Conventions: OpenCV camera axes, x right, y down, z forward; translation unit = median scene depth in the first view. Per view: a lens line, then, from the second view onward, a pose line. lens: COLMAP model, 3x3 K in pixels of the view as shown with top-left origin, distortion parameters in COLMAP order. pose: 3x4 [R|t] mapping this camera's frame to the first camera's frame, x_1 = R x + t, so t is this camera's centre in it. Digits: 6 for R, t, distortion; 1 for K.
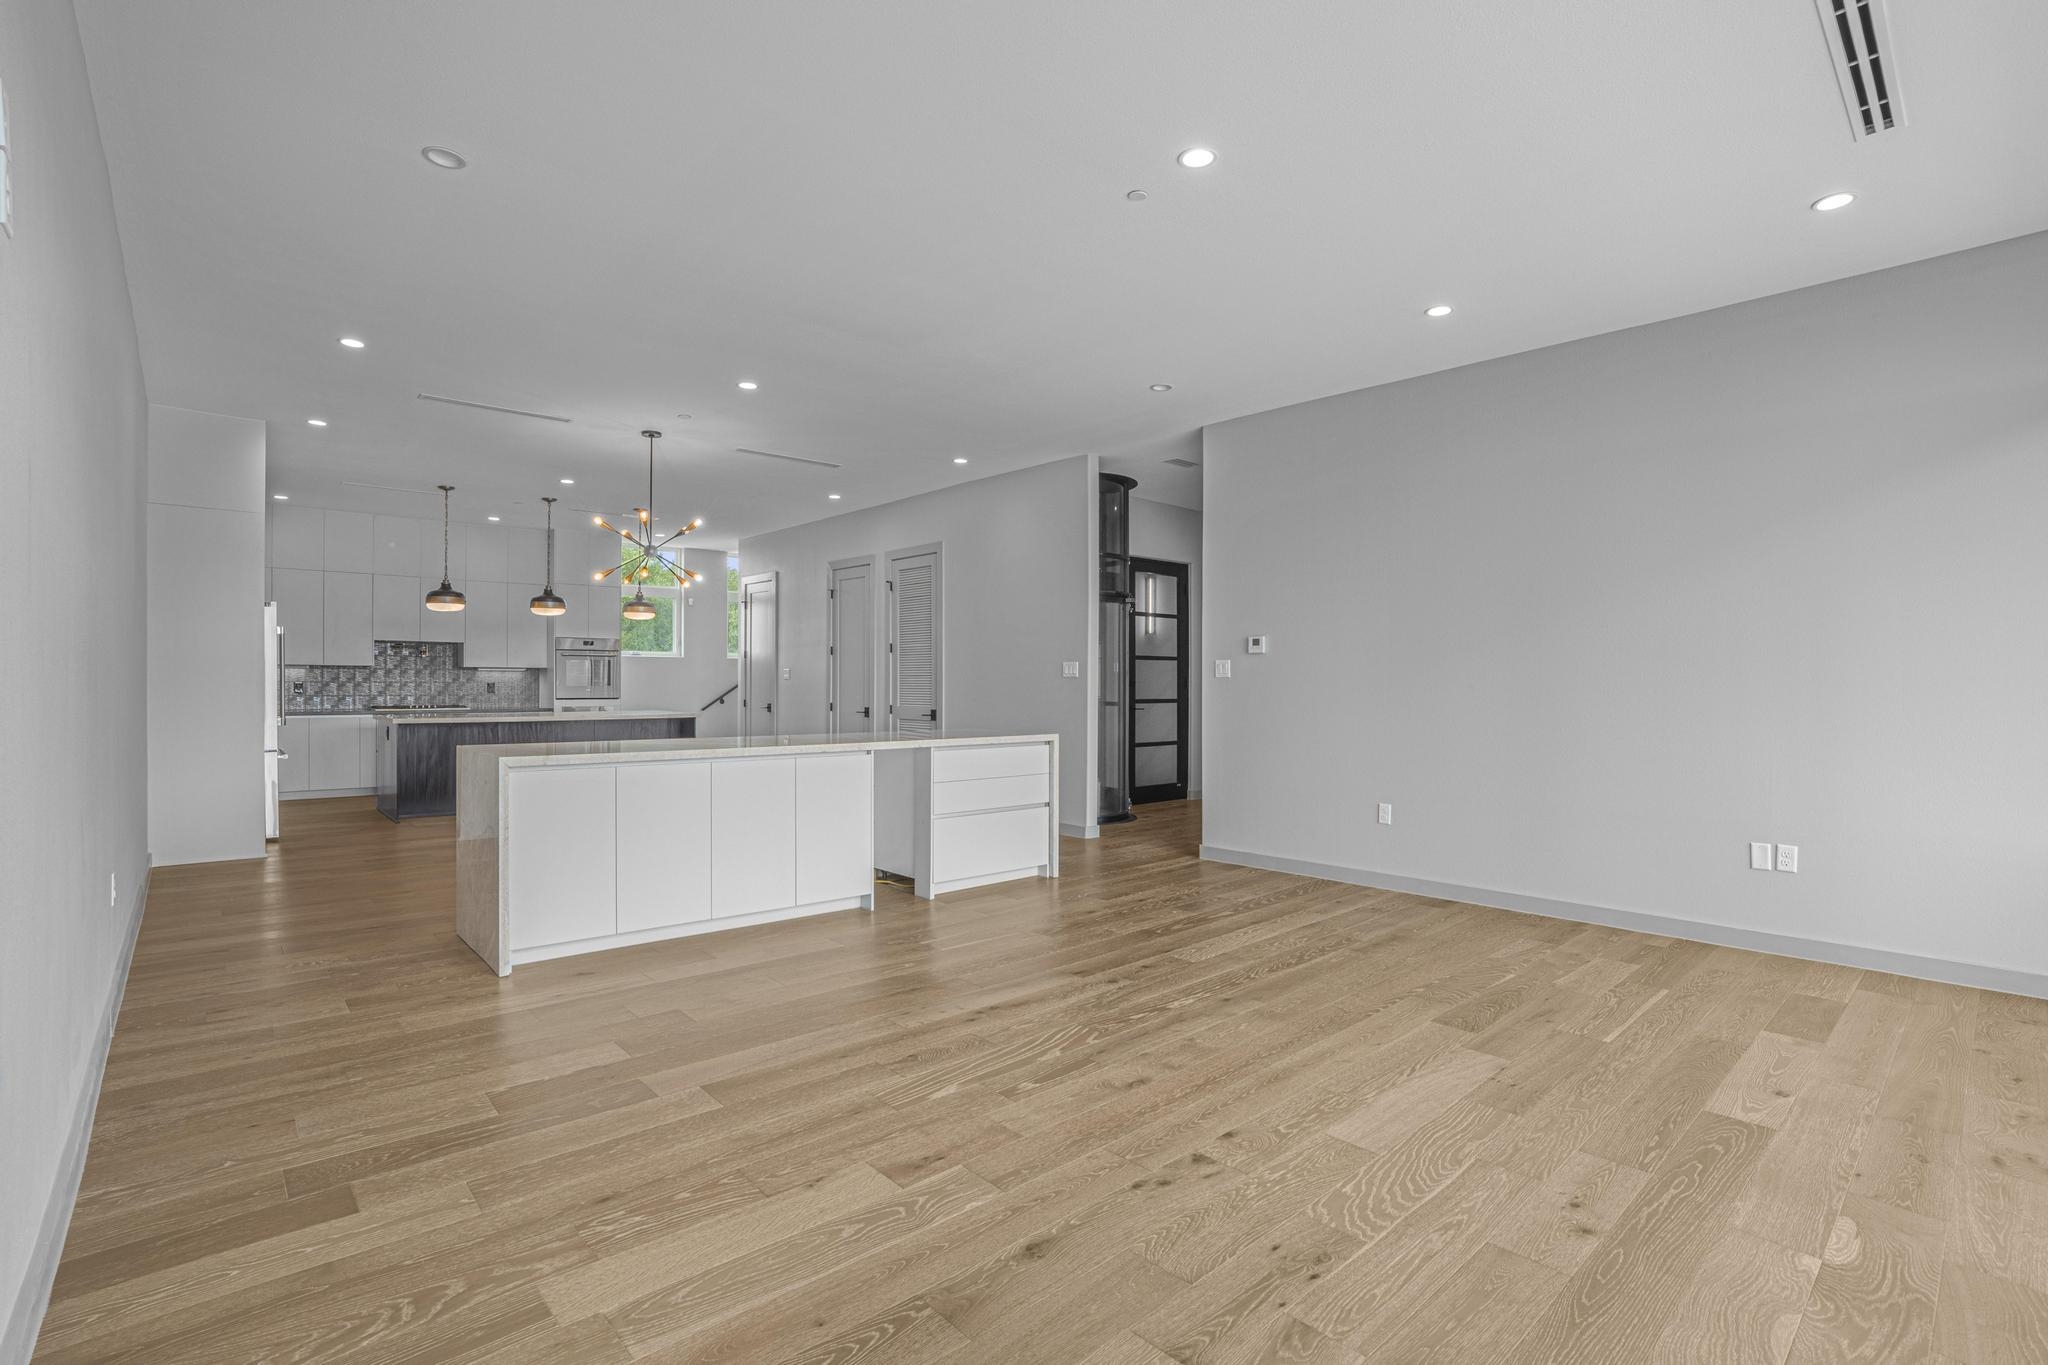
lens RADIAL K [[944.5, 0, 1041.7], [0, 944.5, 680.3], [0, 0, 1]] dist [-0.056186, 0.013718]
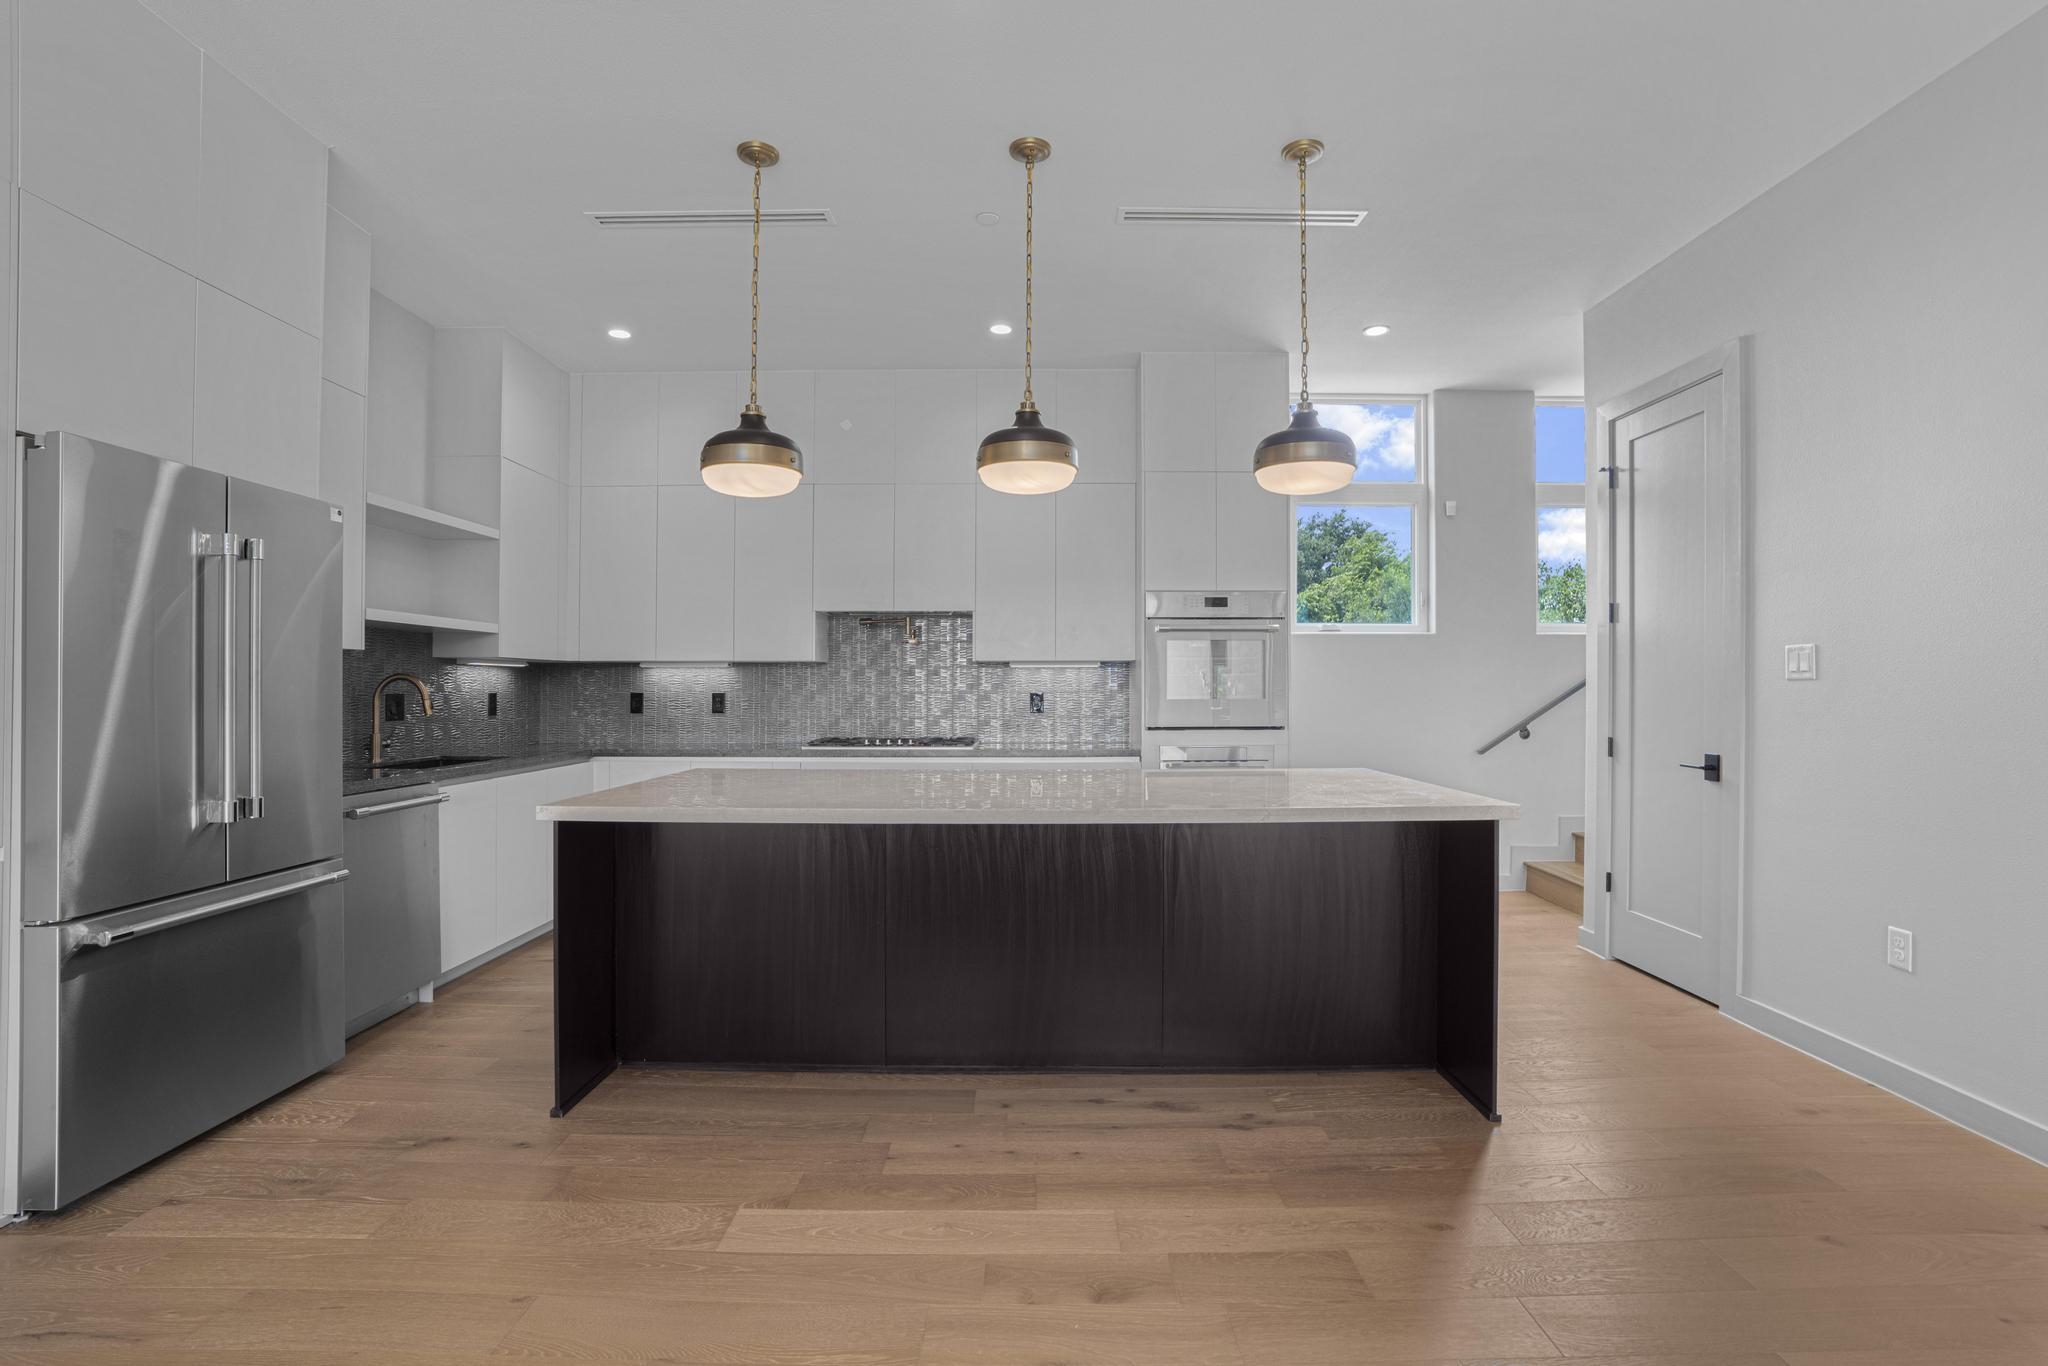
lens RADIAL K [[985.7, 0, 1003.2], [0, 985.7, 689.5], [0, 0, 1]] dist [-0.016338, -0.000007]
pose [[0.719128, -0.004497, -0.694863, -0.693504], [0.006991, 0.999975, 0.000763, 0.001660], [0.694842, -0.005406, 0.719142, 1.756735]]
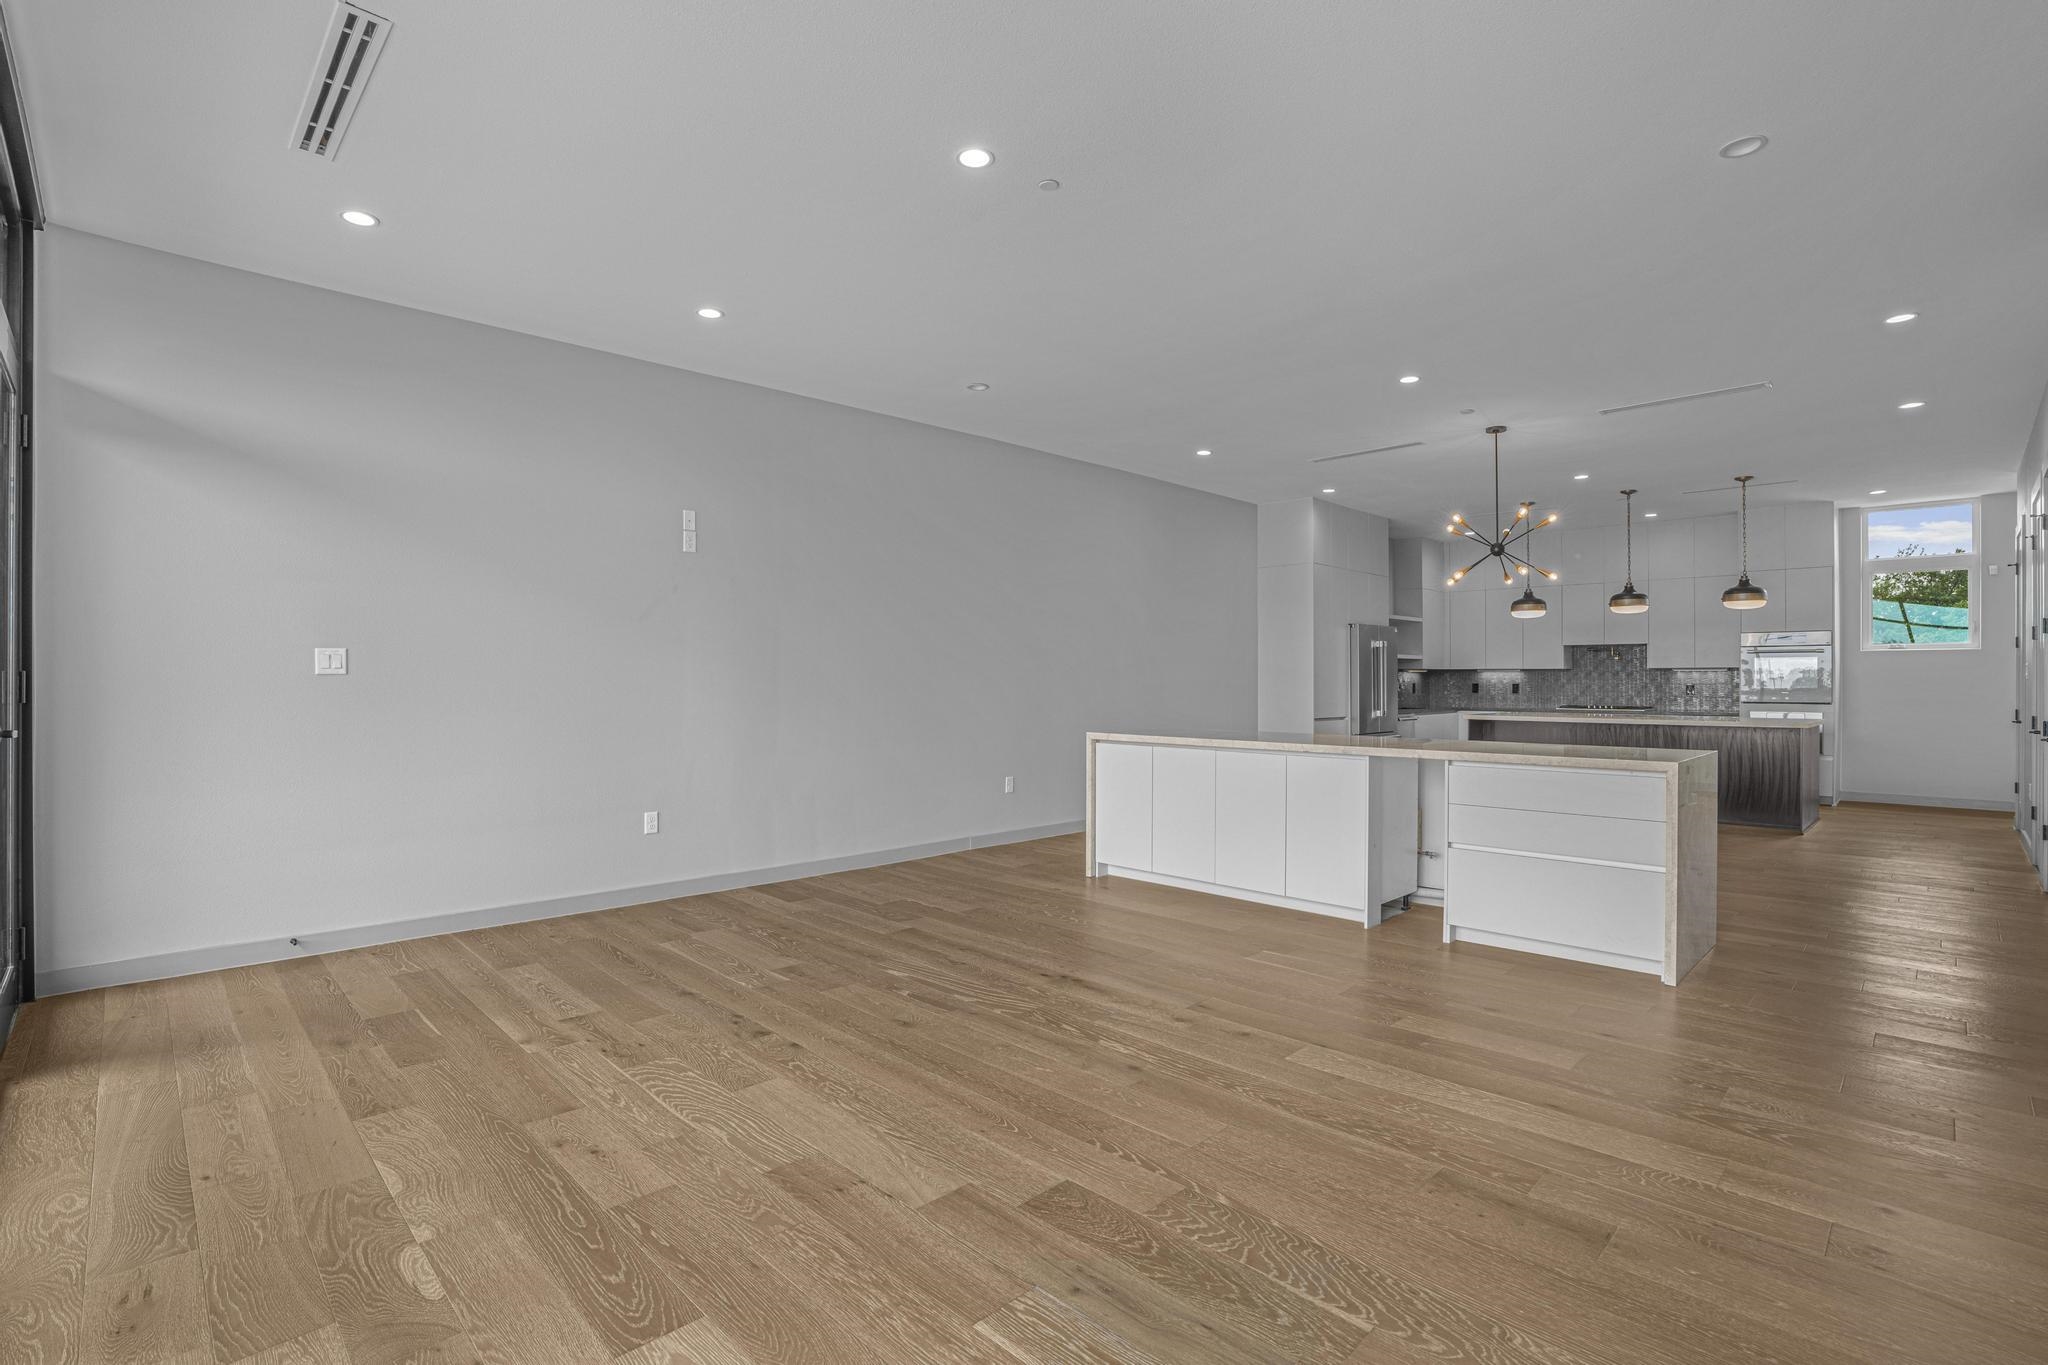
lens RADIAL K [[944.5, 0, 1030.2], [0, 944.5, 717.9], [0, 0, 1]] dist [-0.056186, 0.013718]
pose [[0.041738, 0.034488, -0.998533, 0.939947], [0.005574, 0.999380, 0.034750, 0.002286], [0.999113, -0.007016, 0.041520, 0.815134]]
